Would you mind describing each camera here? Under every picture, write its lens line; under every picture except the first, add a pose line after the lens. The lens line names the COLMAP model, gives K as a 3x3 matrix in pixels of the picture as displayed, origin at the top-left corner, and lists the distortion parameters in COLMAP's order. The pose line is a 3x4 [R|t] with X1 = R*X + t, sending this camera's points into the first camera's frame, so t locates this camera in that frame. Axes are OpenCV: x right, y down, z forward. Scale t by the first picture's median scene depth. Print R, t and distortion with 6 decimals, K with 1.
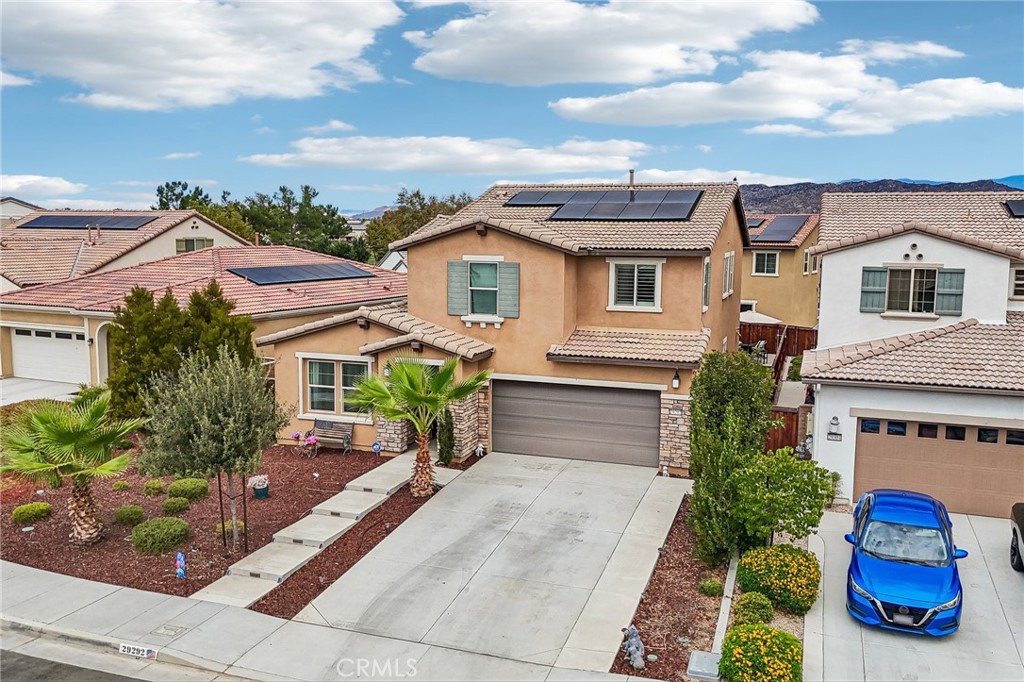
lens RADIAL K [[896.0, 0, 509.8], [0, 896.0, 325.3], [0, 0, 1]] dist [0.076796, -0.102862]
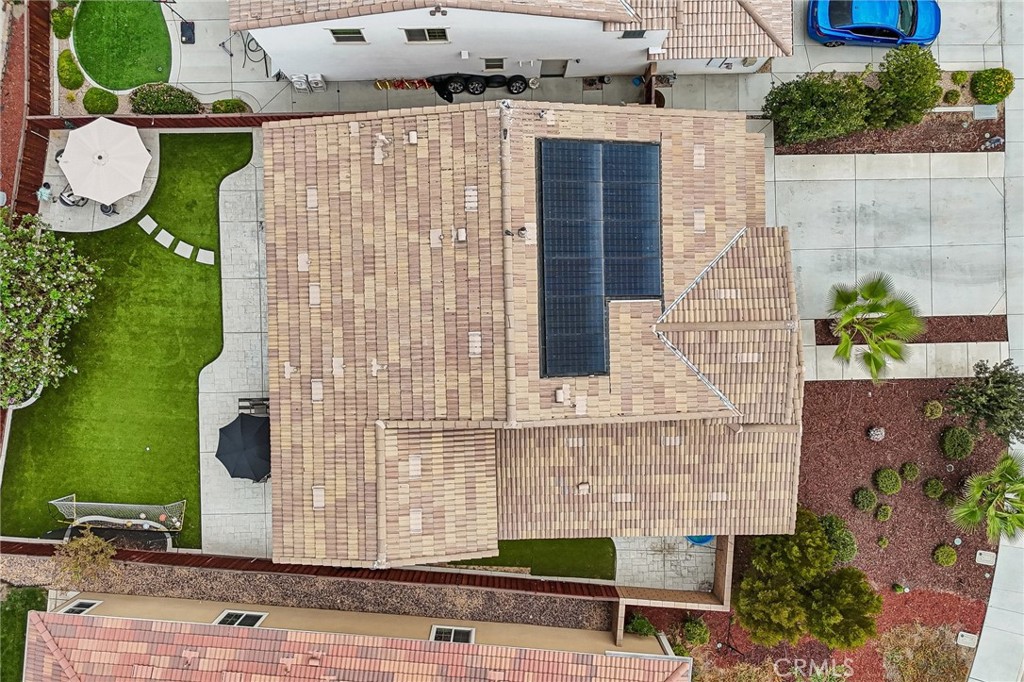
lens RADIAL K [[896.0, 0, 553.9], [0, 896.0, 329.3], [0, 0, 1]] dist [0.076796, -0.102862]
pose [[-0.347185, -0.937379, -0.027986, 0.087369], [0.084341, -0.060931, 0.994572, -1.176253], [-0.933997, 0.342940, 0.100214, 1.167389]]
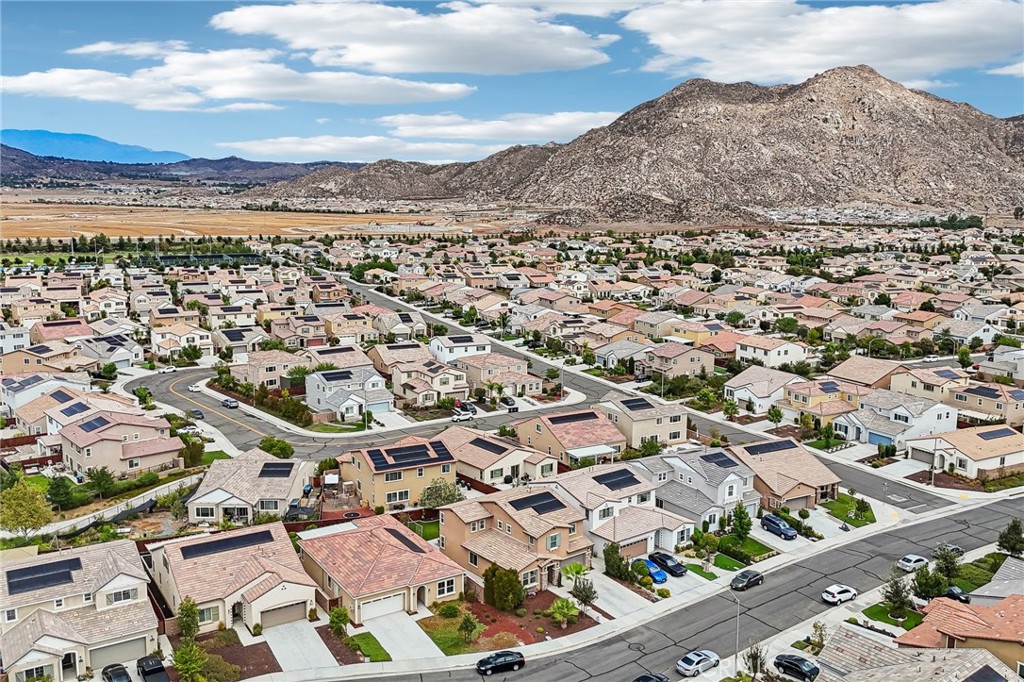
lens RADIAL K [[896.0, 0, 504.6], [0, 896.0, 318.0], [0, 0, 1]] dist [0.076796, -0.102862]
pose [[0.544729, -0.122417, 0.829629, -3.570277], [0.091473, 0.992059, 0.086324, -1.484099], [-0.833609, 0.028866, 0.551601, -1.154080]]
